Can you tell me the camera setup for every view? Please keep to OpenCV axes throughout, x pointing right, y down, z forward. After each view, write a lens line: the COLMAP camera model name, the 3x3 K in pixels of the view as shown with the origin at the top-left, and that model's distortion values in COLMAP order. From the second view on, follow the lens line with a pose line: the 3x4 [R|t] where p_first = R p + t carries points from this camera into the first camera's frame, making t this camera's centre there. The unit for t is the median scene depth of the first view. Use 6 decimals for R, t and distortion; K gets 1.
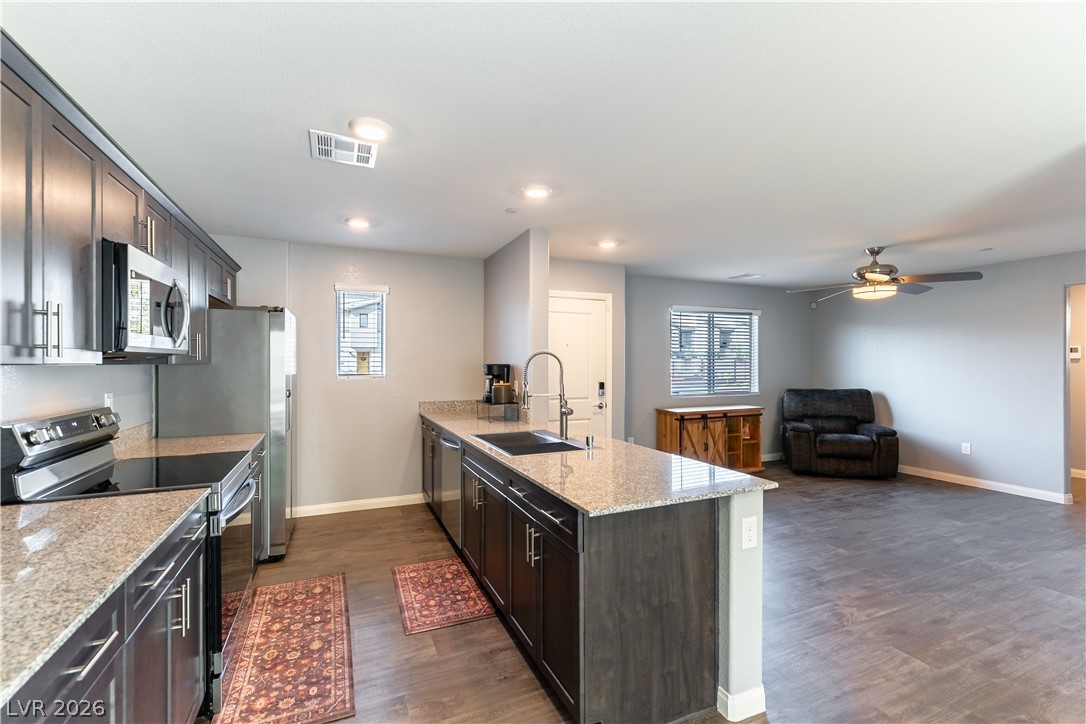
lens RADIAL K [[480.1, 0, 536.5], [0, 480.1, 363.8], [0, 0, 1]] dist [0.000536, -0.000073]
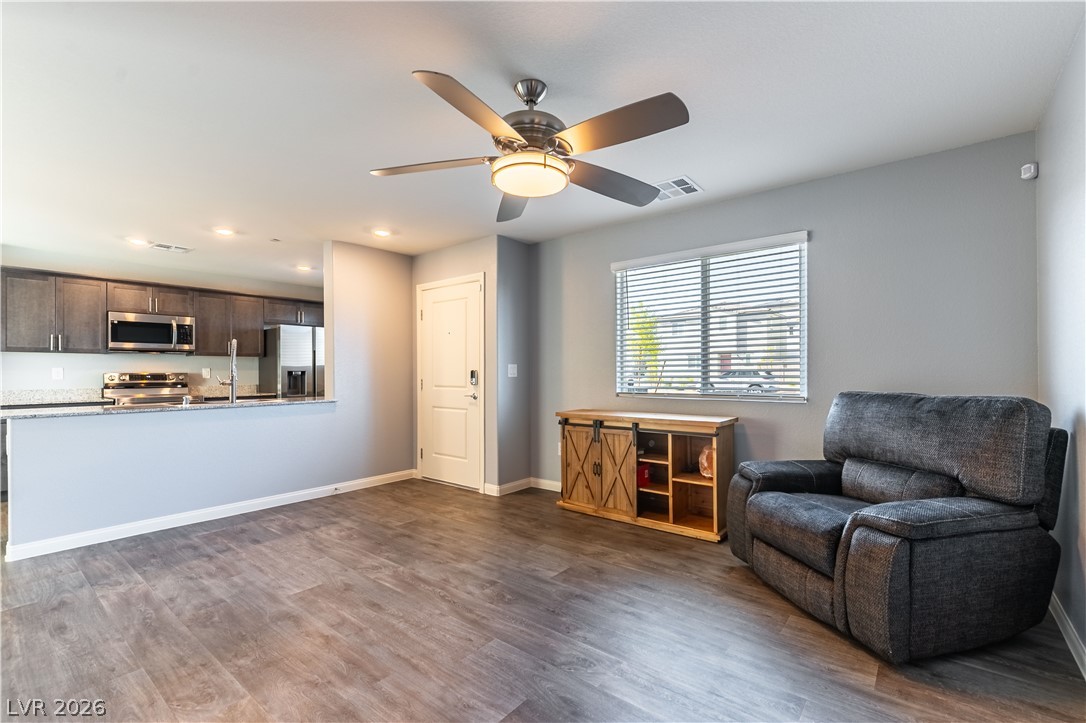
lens RADIAL K [[480.1, 0, 549.5], [0, 480.1, 372.0], [0, 0, 1]] dist [0.000536, -0.000073]
pose [[0.460534, -0.003240, -0.887636, 1.146495], [0.000630, 0.999994, -0.003323, 0.049837], [0.887642, 0.000971, 0.460533, 0.794449]]
